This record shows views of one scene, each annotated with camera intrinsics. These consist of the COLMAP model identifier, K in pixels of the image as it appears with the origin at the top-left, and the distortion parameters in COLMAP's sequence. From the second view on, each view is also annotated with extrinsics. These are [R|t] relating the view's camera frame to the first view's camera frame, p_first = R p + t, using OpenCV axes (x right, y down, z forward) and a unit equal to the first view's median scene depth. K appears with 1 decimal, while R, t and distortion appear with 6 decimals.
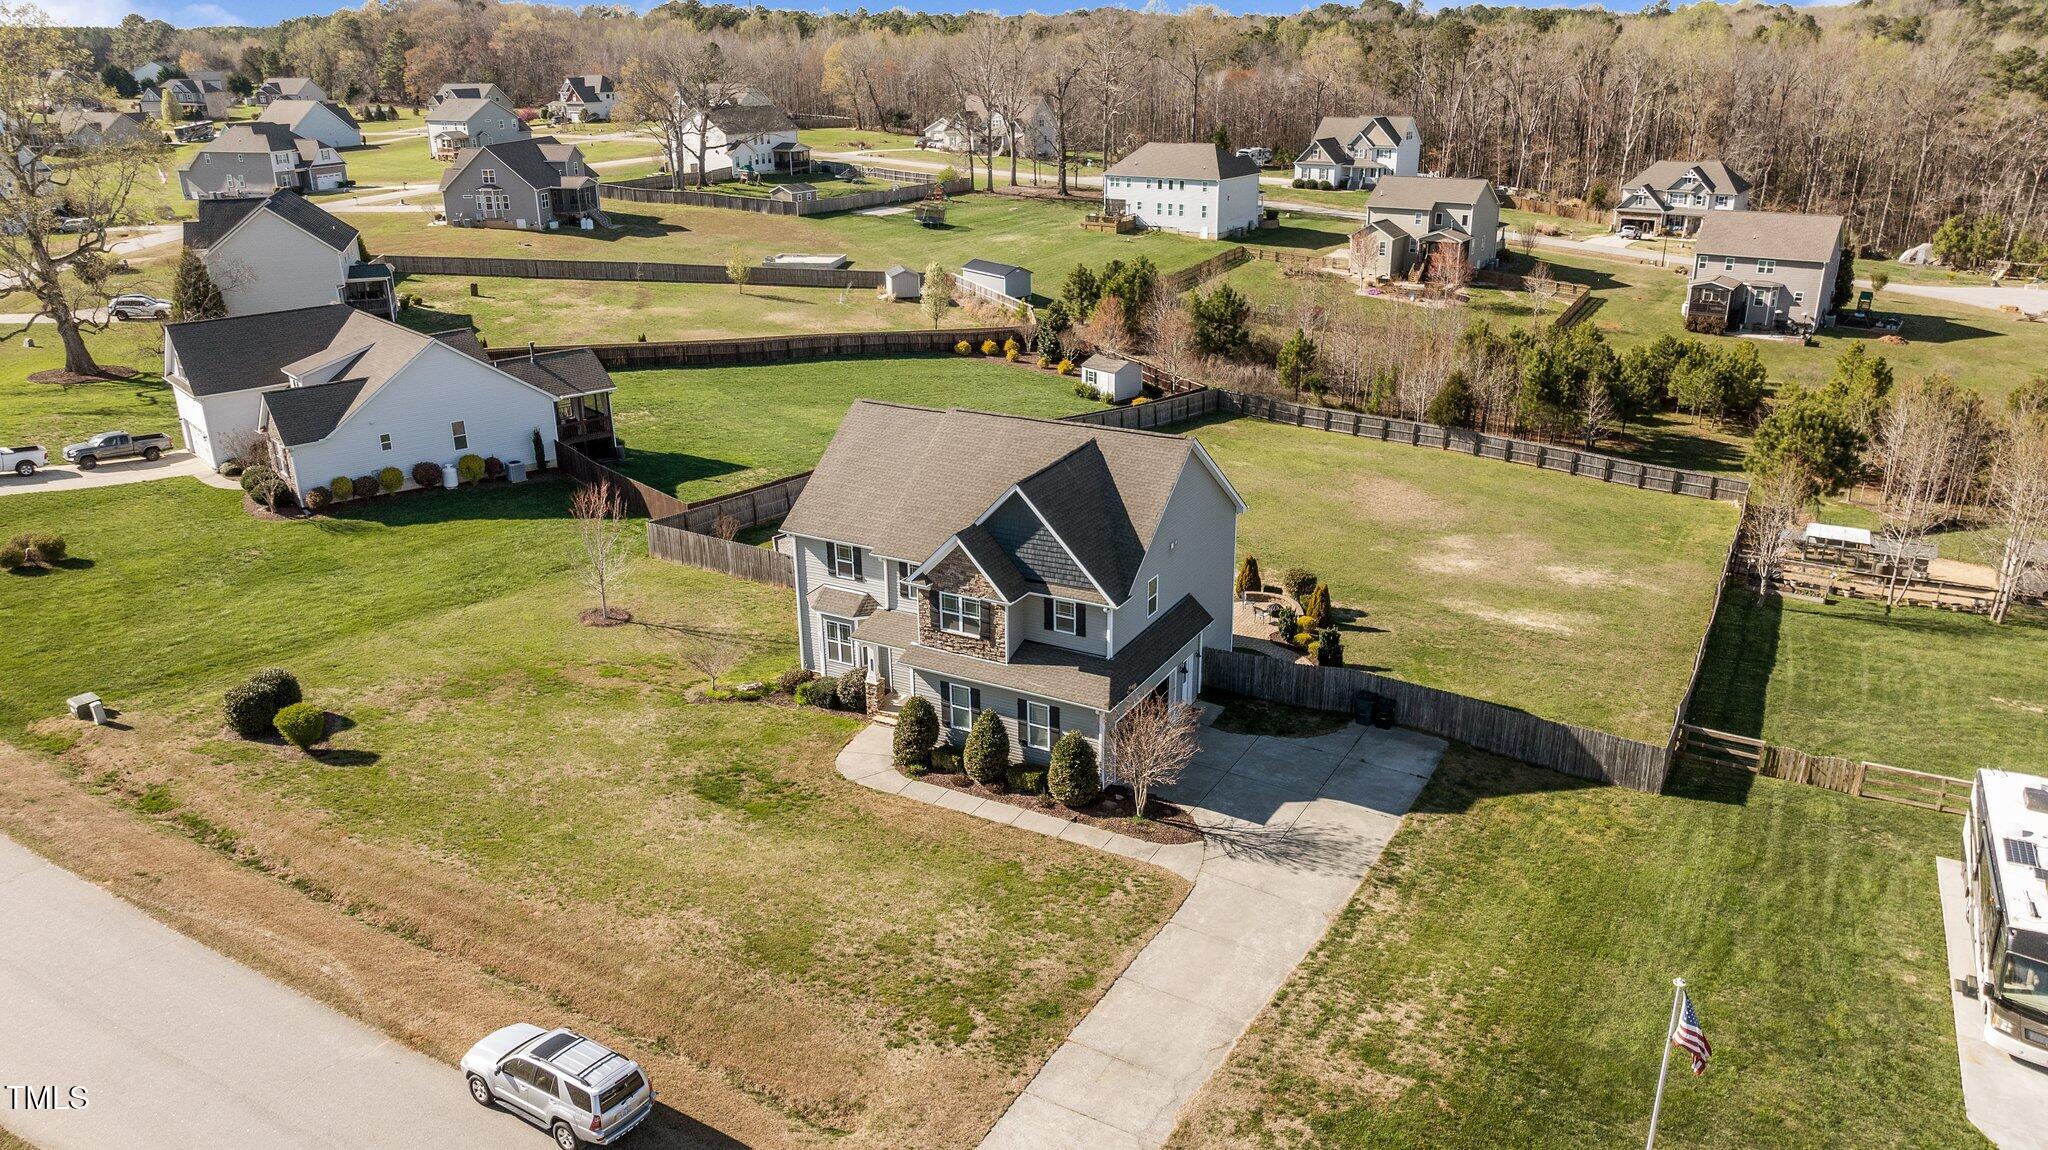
lens RADIAL K [[1436.6, 0, 1016.1], [0, 1436.6, 573.9], [0, 0, 1]] dist [-0.023444, -0.000401]
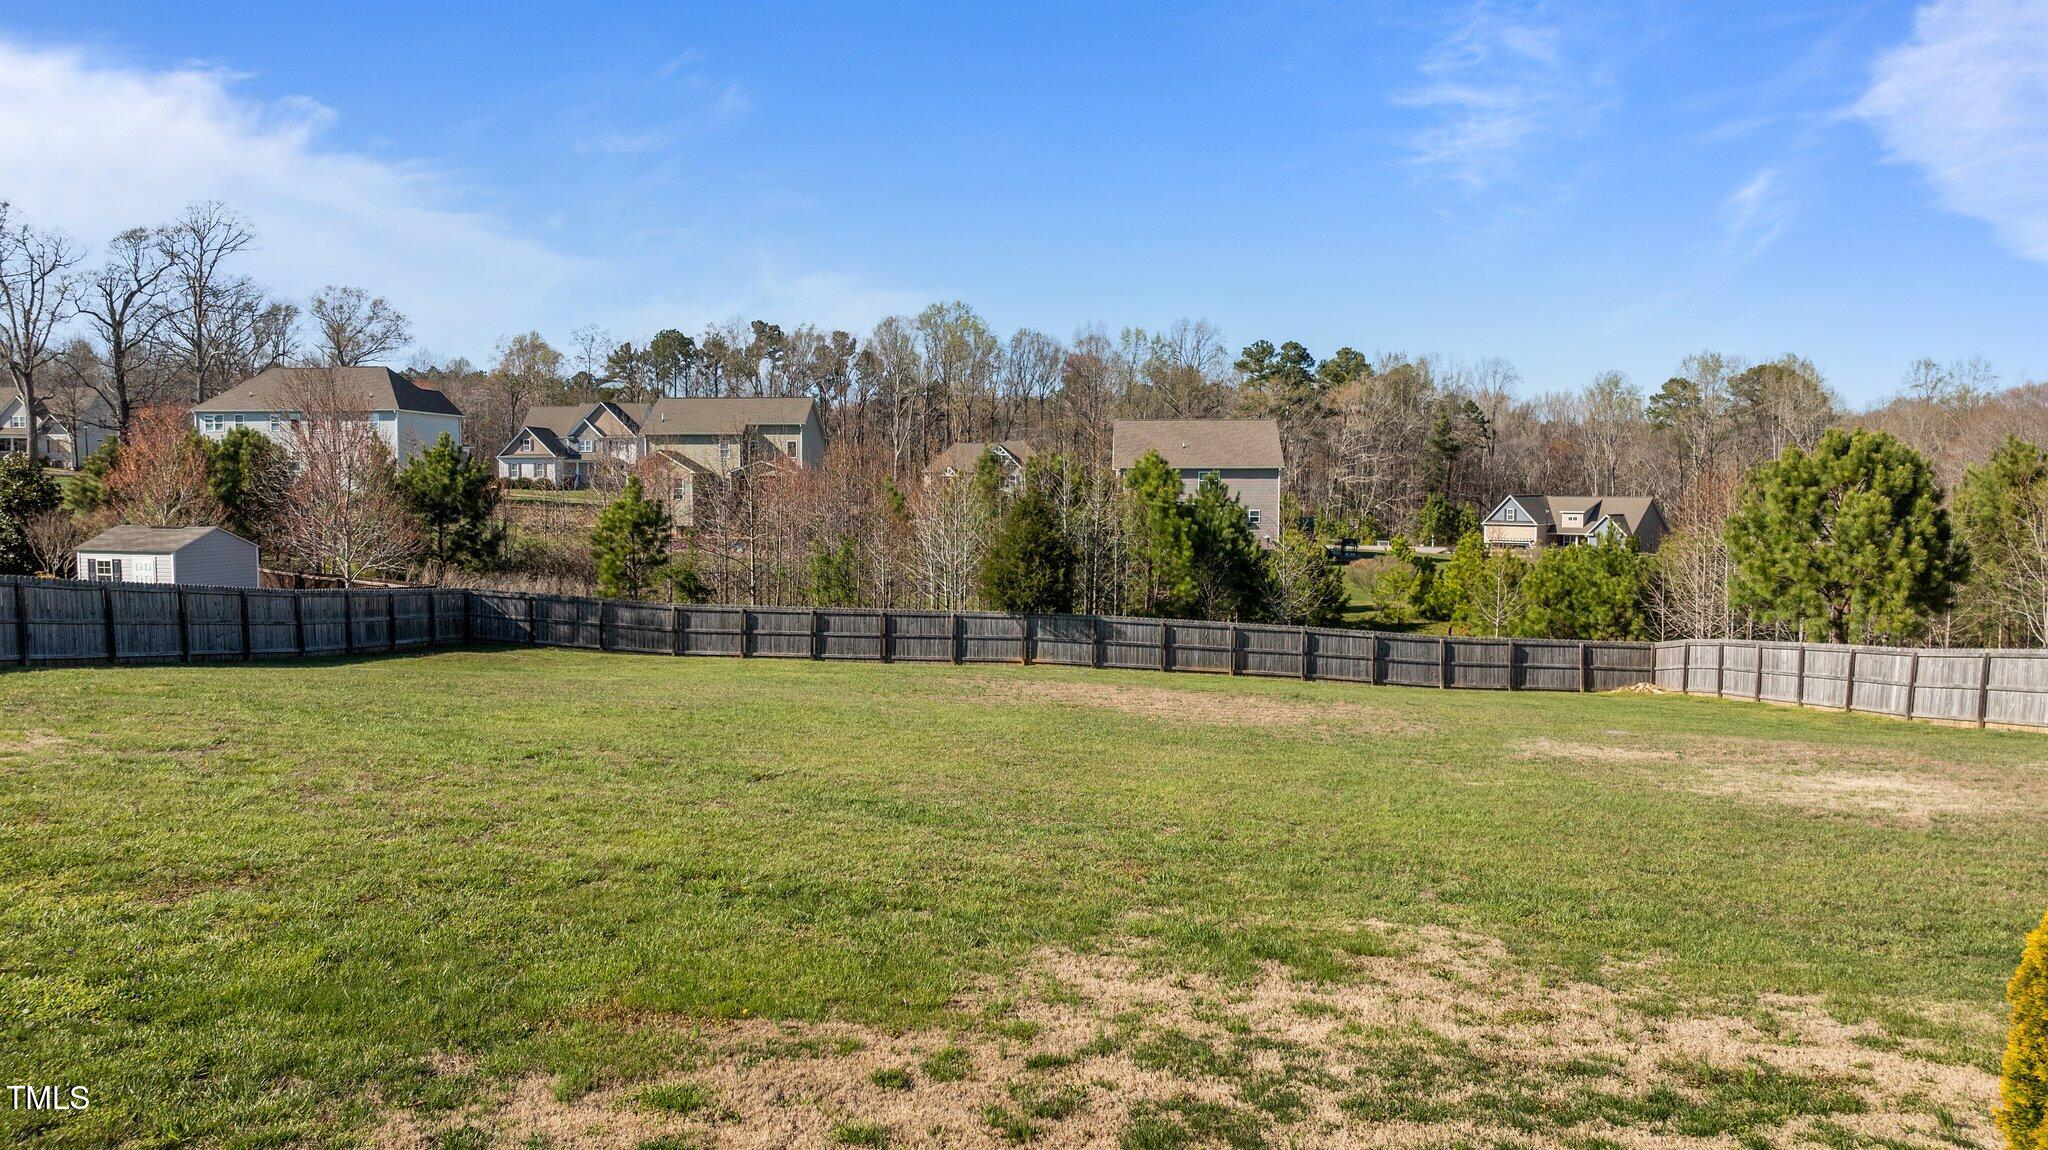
lens RADIAL K [[1445.6, 0, 1036.0], [0, 1445.6, 562.3], [0, 0, 1]] dist [-0.012729, 0.004296]
pose [[0.842215, -0.015094, 0.538930, 0.119062], [0.175735, 0.952701, -0.247949, -0.010293], [-0.509697, 0.303535, 0.805031, 1.240316]]
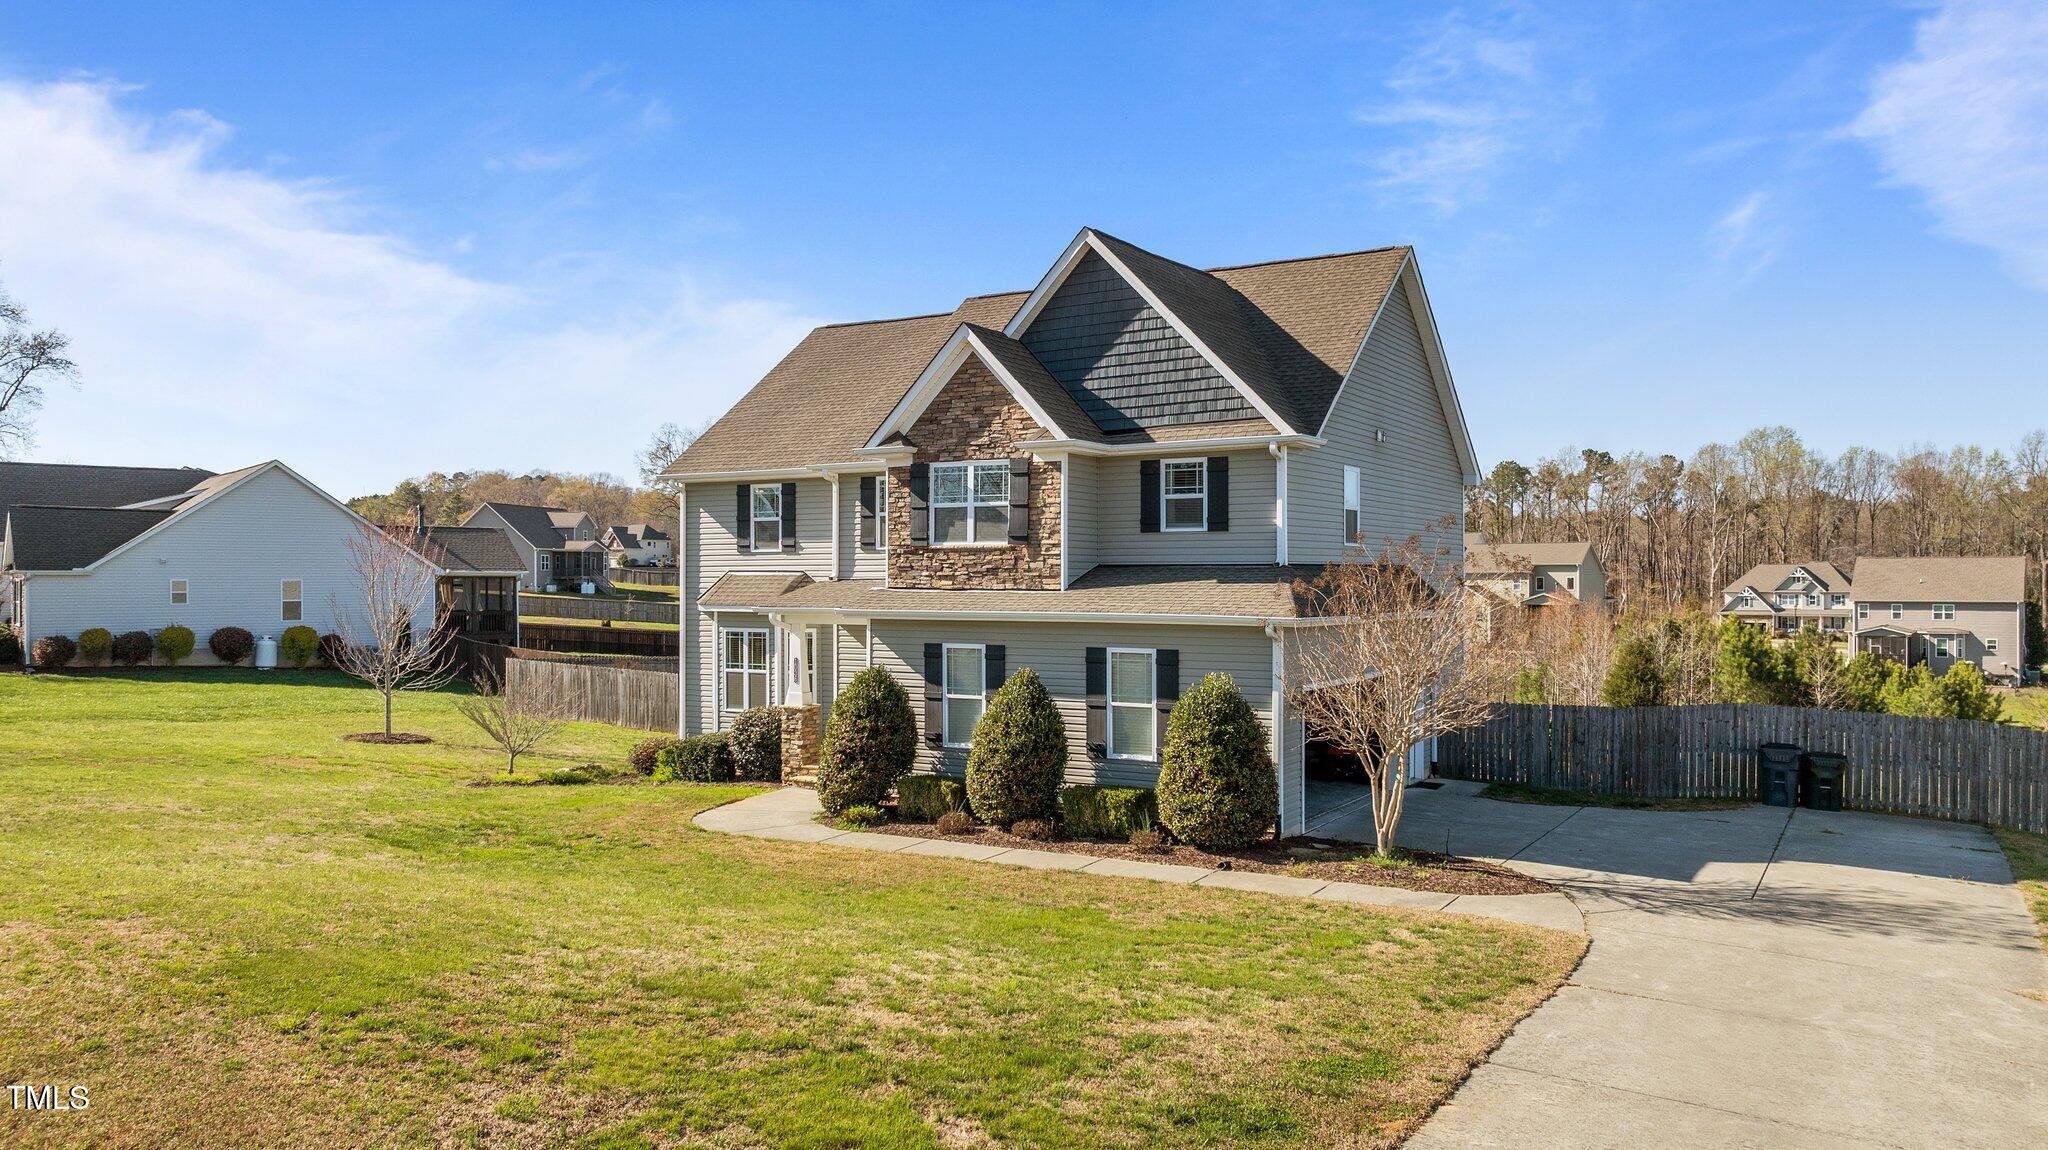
lens RADIAL K [[1445.5, 0, 1027.0], [0, 1445.5, 571.7], [0, 0, 1]] dist [-0.019579, 0.003092]
pose [[0.999671, 0.012715, -0.022270, -0.007112], [-0.019733, 0.936040, -0.351340, 0.203485], [0.016378, 0.351664, 0.935983, 0.492765]]
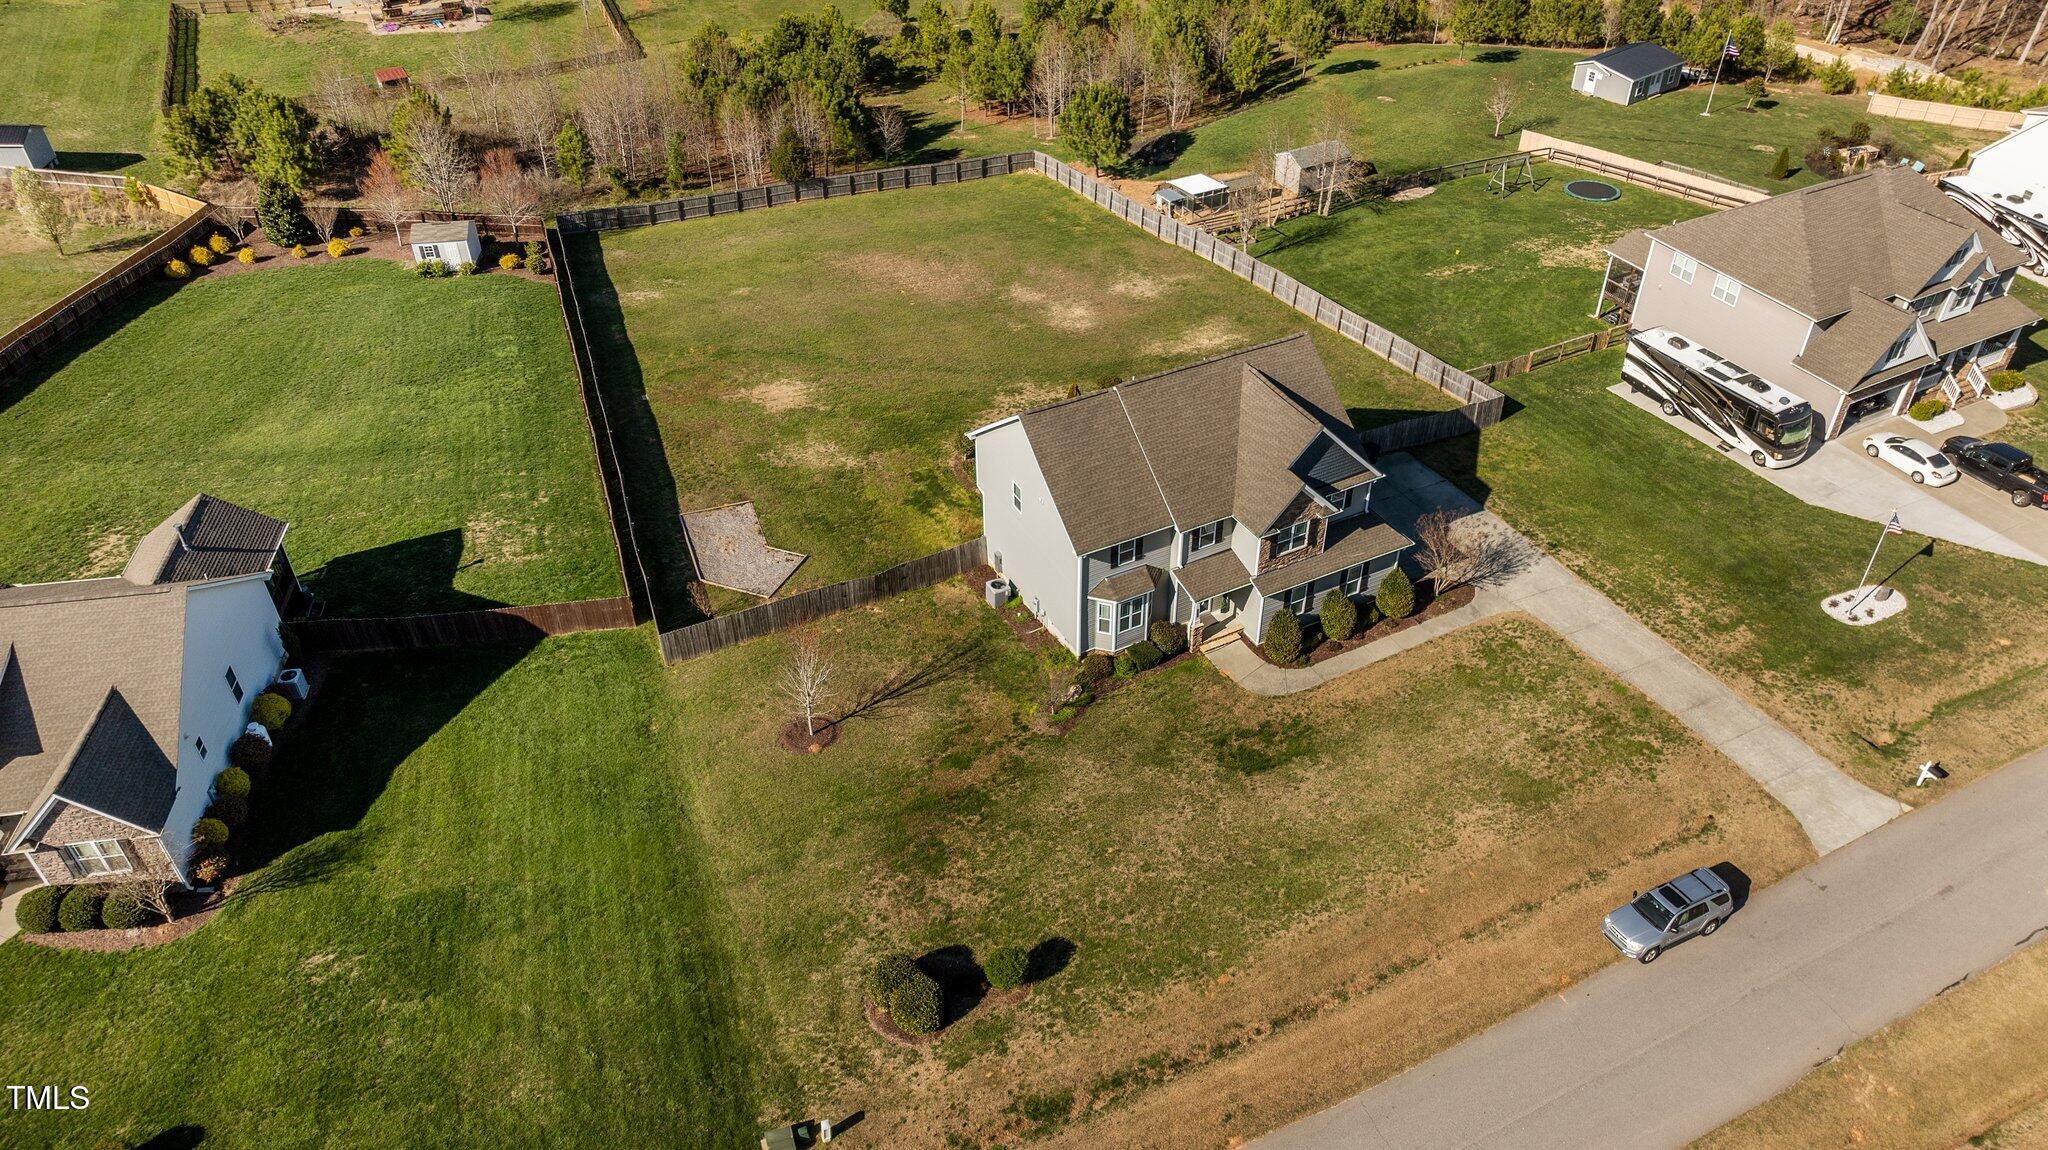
lens RADIAL K [[1461.8, 0, 1024.0], [0, 1461.8, 575.0], [0, 0, 1]] dist [-0.016960, -0.003510]
pose [[0.548397, -0.510911, 0.661990, -0.941482], [0.296148, 0.859001, 0.417629, -0.500136], [-0.782021, -0.032979, 0.622379, 0.346326]]
